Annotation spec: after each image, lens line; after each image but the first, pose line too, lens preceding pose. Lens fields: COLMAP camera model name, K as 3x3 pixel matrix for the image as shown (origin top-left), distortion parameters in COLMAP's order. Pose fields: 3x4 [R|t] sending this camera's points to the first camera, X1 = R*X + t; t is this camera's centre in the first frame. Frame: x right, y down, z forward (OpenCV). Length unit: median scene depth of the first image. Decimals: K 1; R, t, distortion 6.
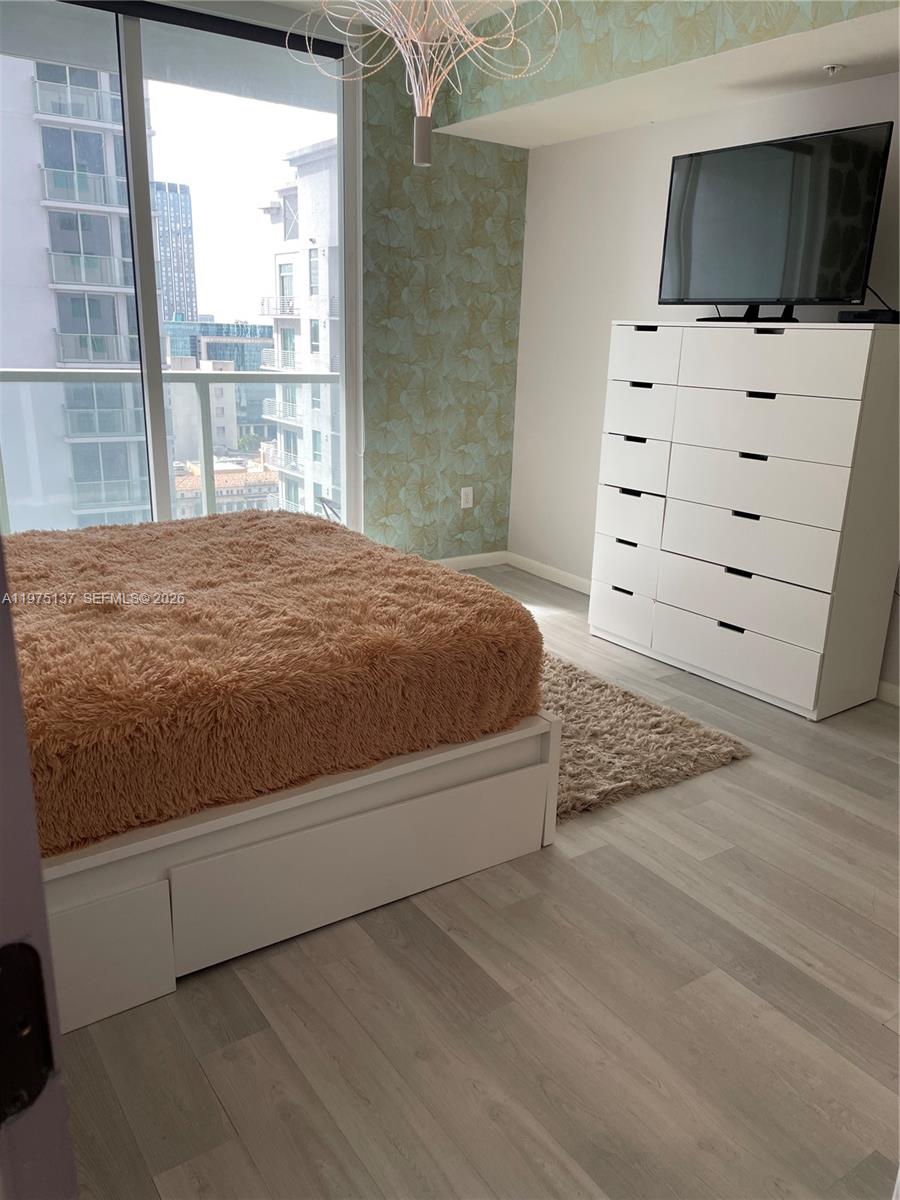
lens RADIAL K [[904.7, 0, 447.2], [0, 904.7, 599.7], [0, 0, 1]] dist [0.089854, -0.110155]
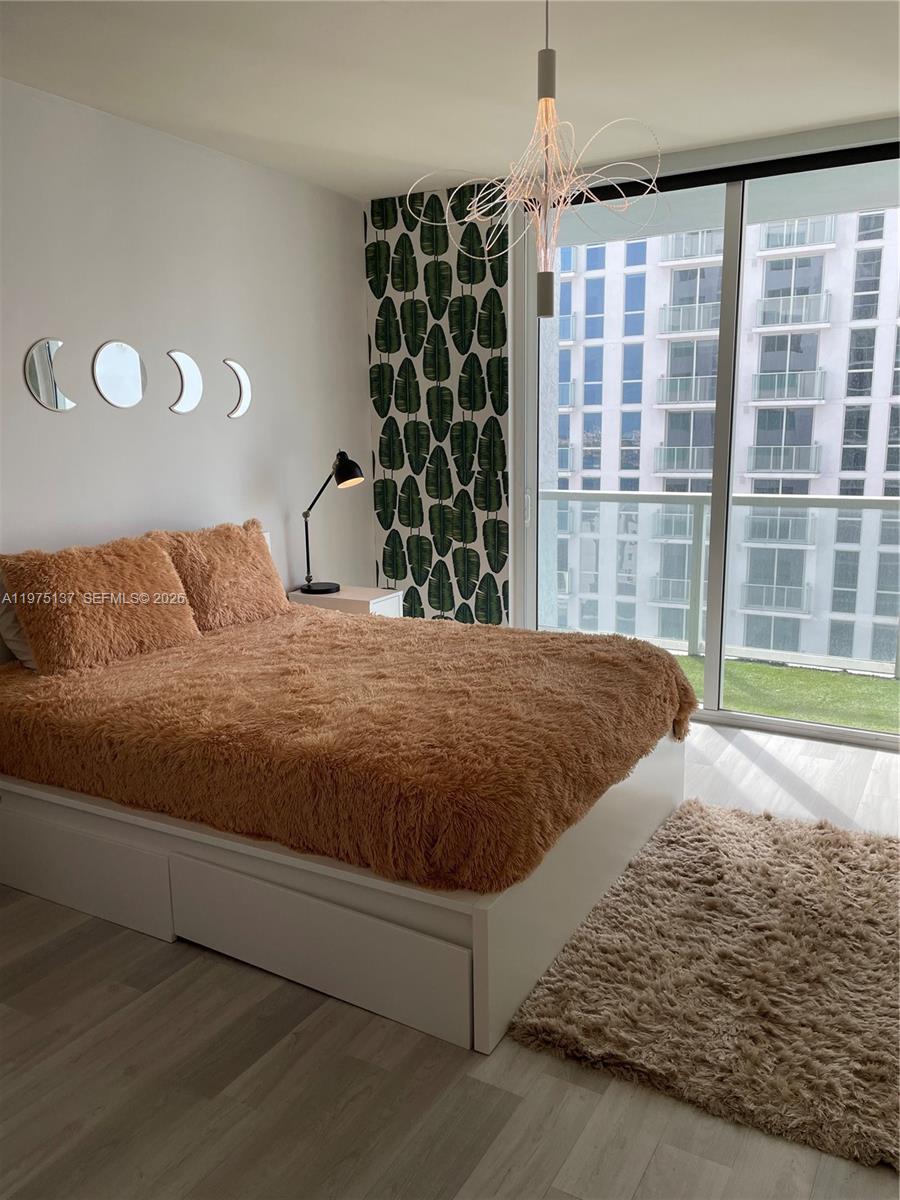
lens RADIAL K [[904.7, 0, 447.2], [0, 904.7, 599.7], [0, 0, 1]] dist [0.089854, -0.110155]
pose [[0.432999, 0.124458, -0.892761, 0.830906], [-0.227504, 0.973447, 0.025364, -0.164987], [0.872212, 0.192124, 0.449816, 0.504503]]
